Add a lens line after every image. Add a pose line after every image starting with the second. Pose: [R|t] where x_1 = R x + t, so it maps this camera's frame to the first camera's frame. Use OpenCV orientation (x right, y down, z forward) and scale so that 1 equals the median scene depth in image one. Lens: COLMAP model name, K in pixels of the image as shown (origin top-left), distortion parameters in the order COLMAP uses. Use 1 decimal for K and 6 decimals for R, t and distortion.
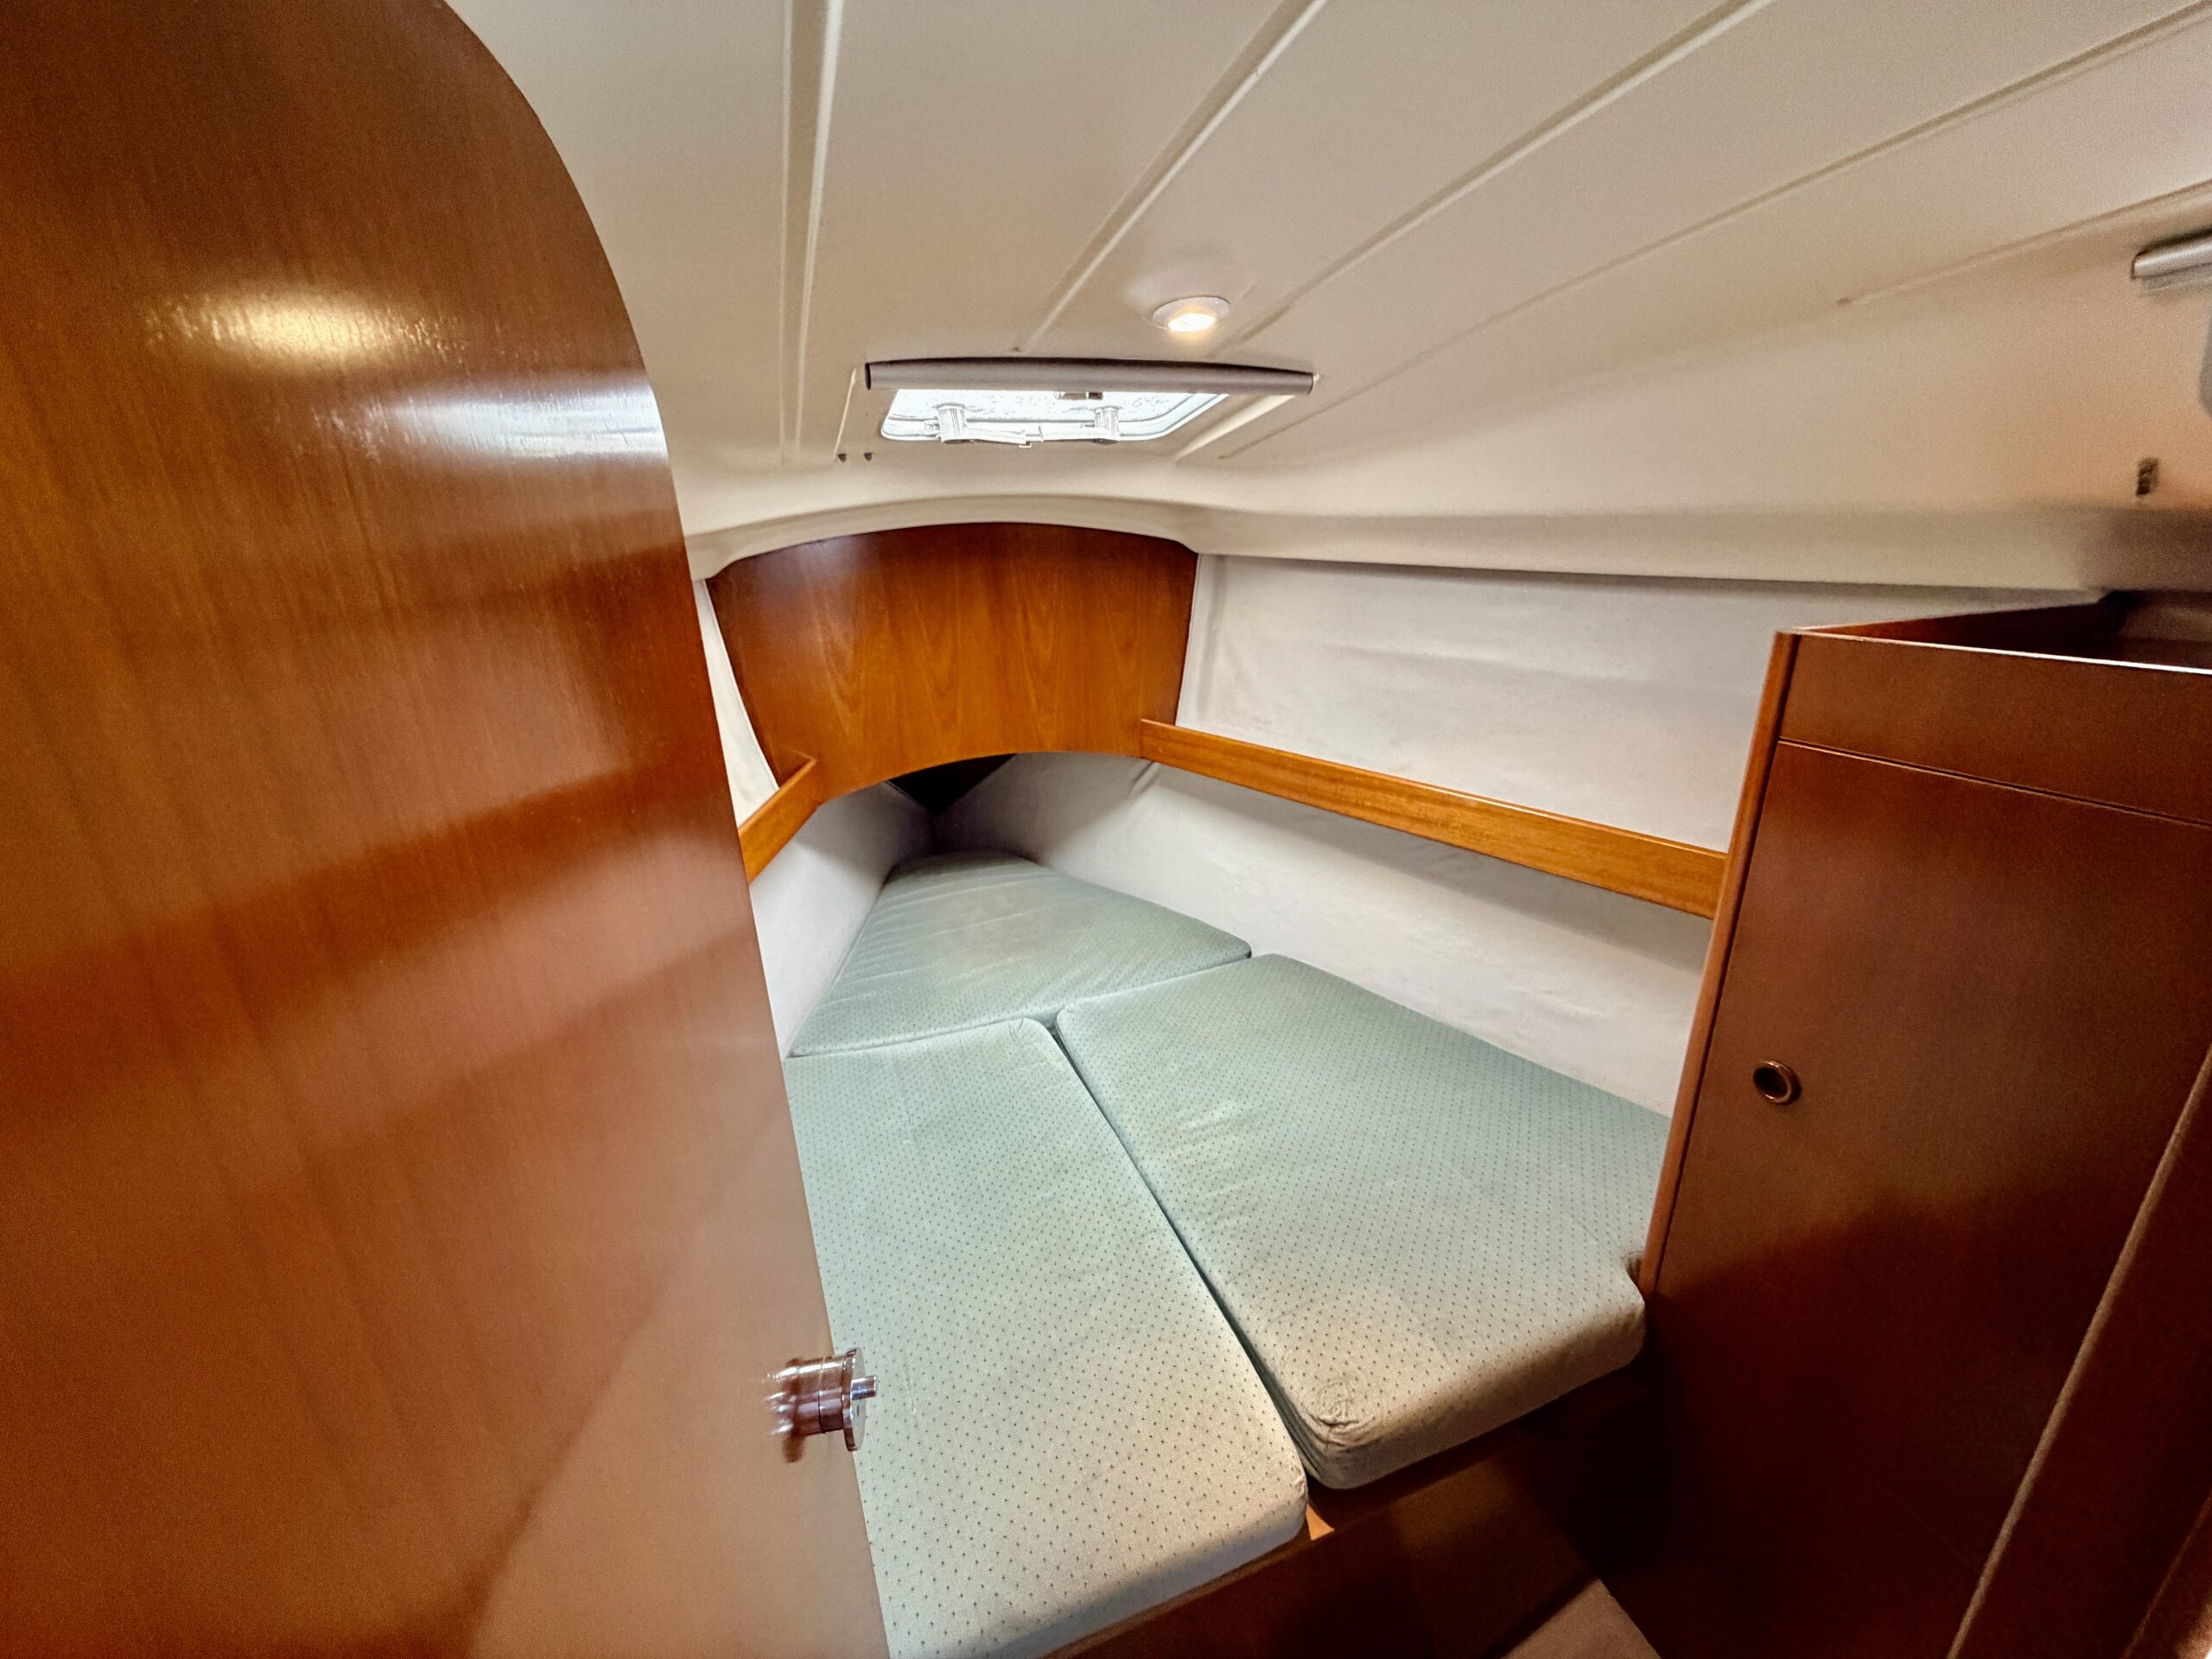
lens RADIAL K [[882.7, 0, 1098.6], [0, 882.7, 824.0], [0, 0, 1]] dist [0.001202, 0.000415]
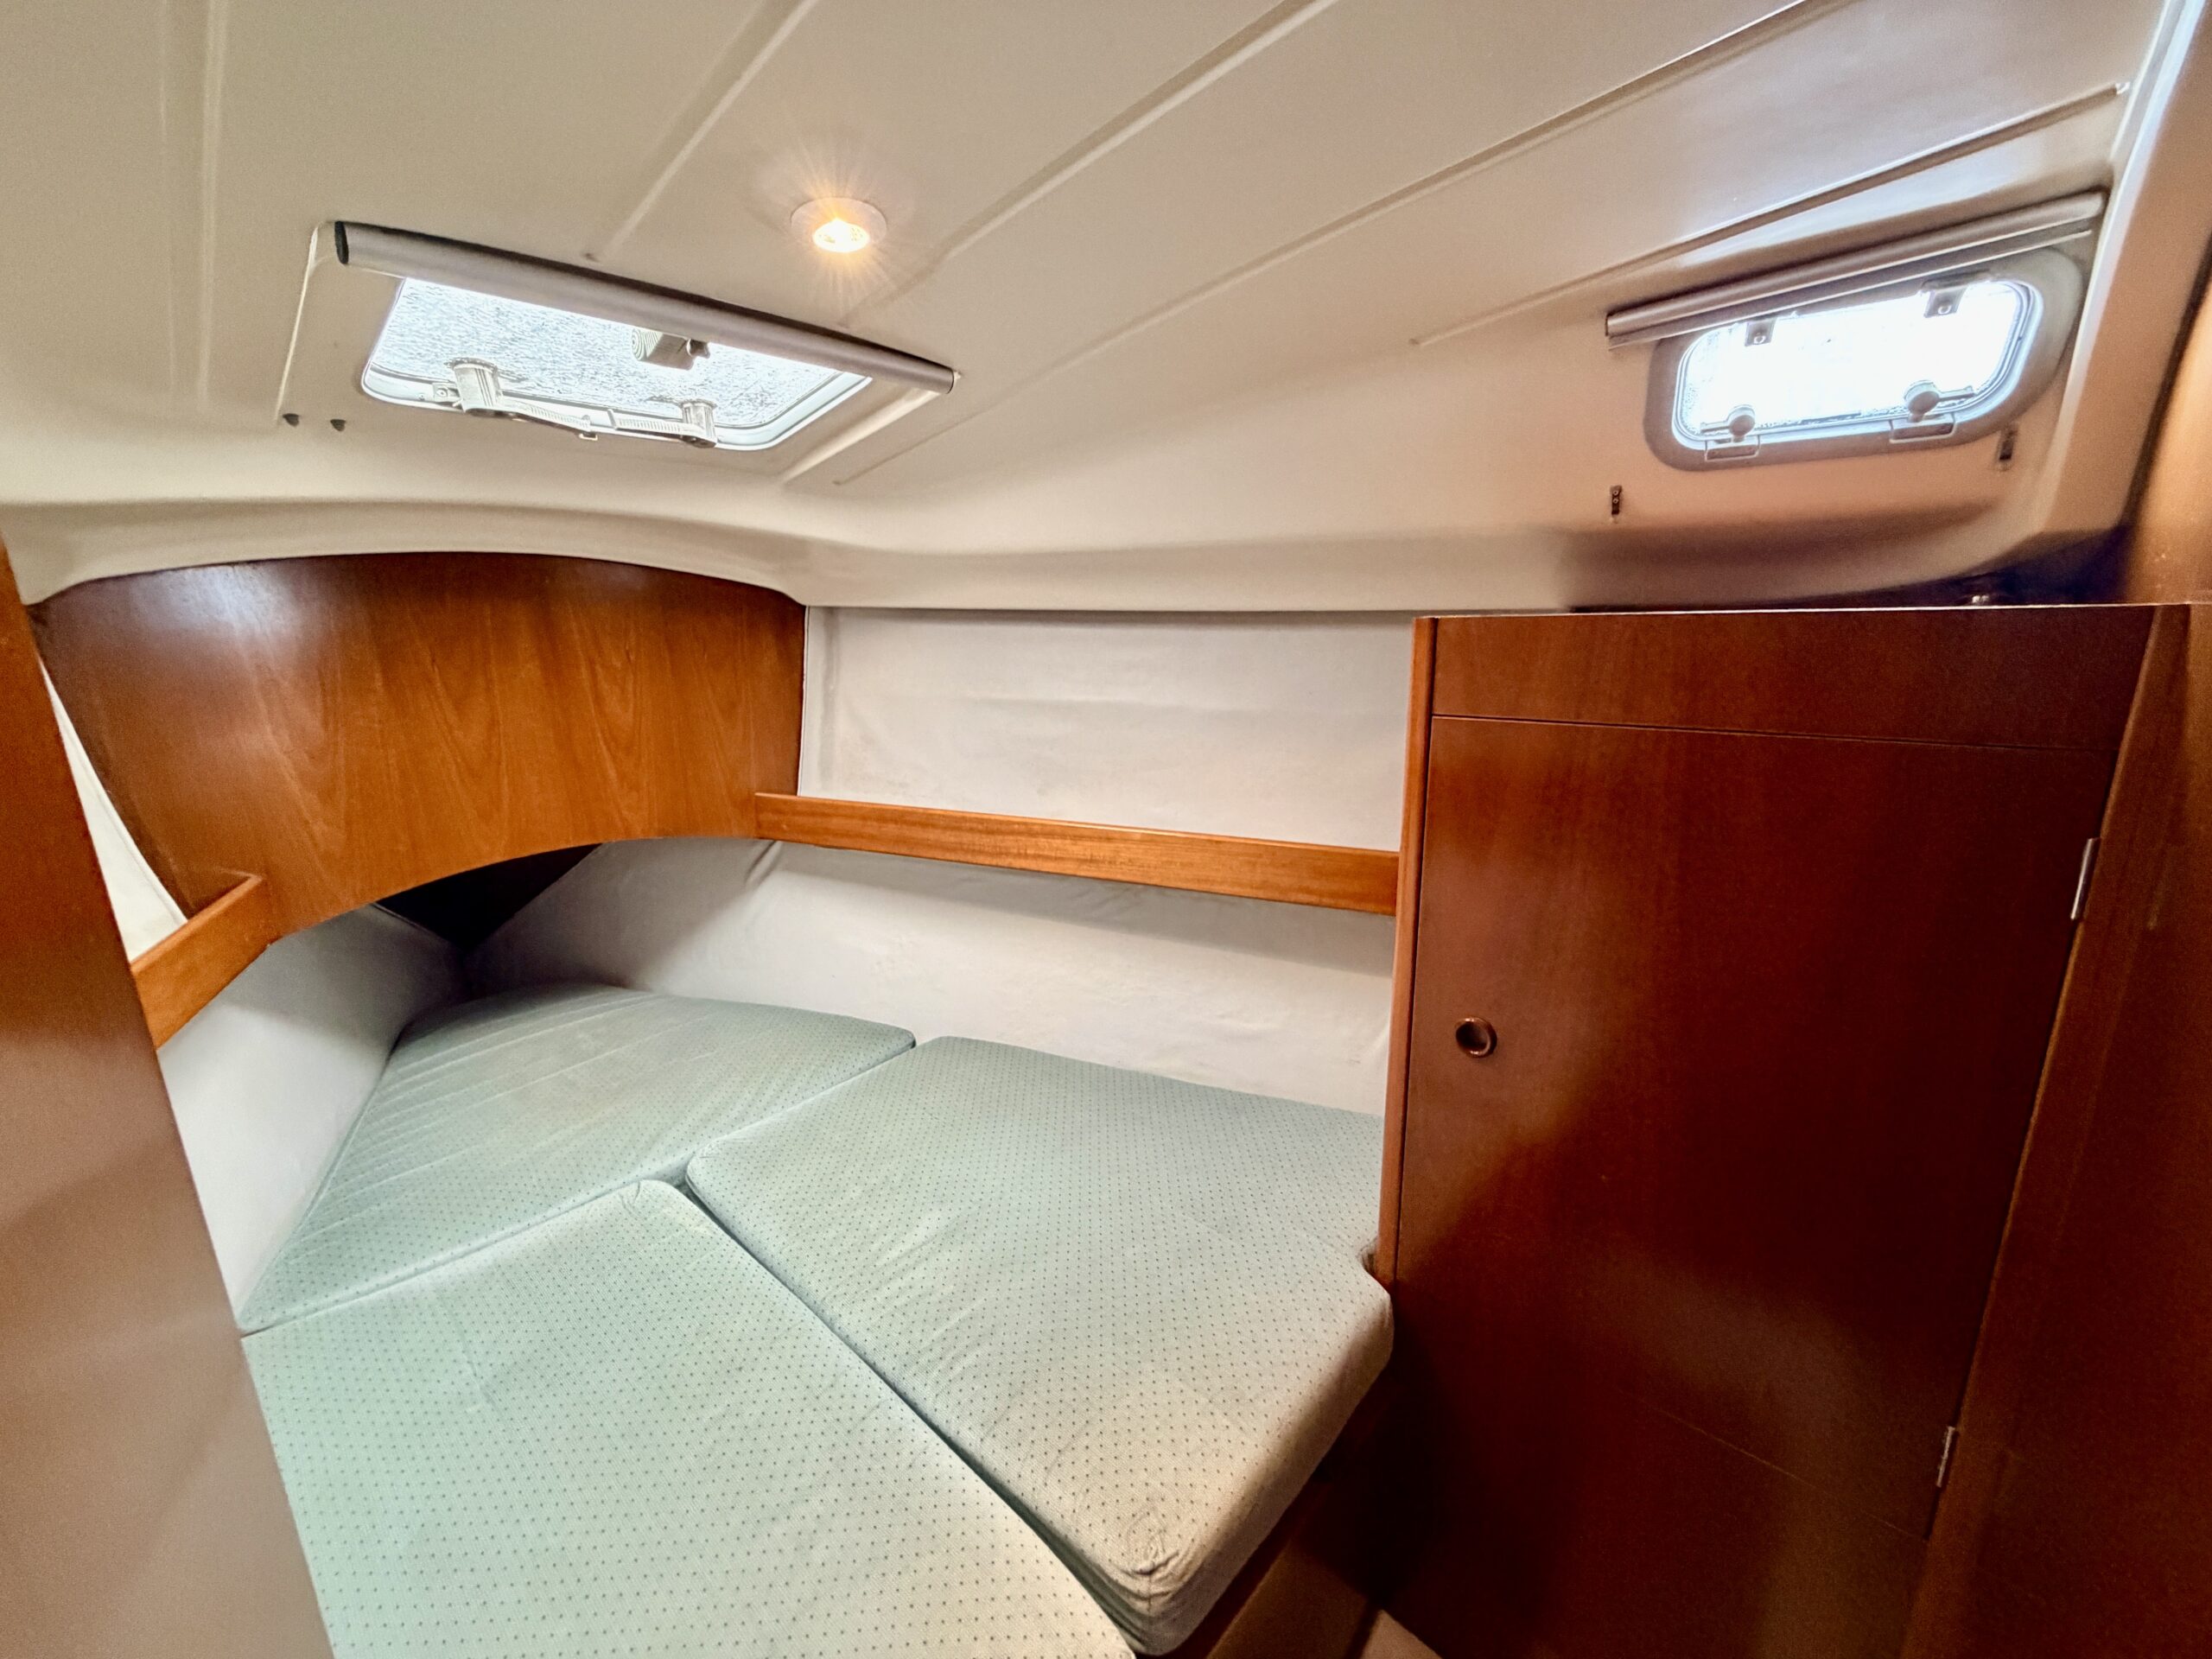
lens RADIAL K [[882.7, 0, 1098.6], [0, 882.7, 824.0], [0, 0, 1]] dist [0.001202, 0.000415]
pose [[0.892473, -0.084703, 0.443078, -0.048295], [0.136335, 0.986928, -0.085943, 0.039861], [-0.430006, 0.137109, 0.892354, 0.122810]]
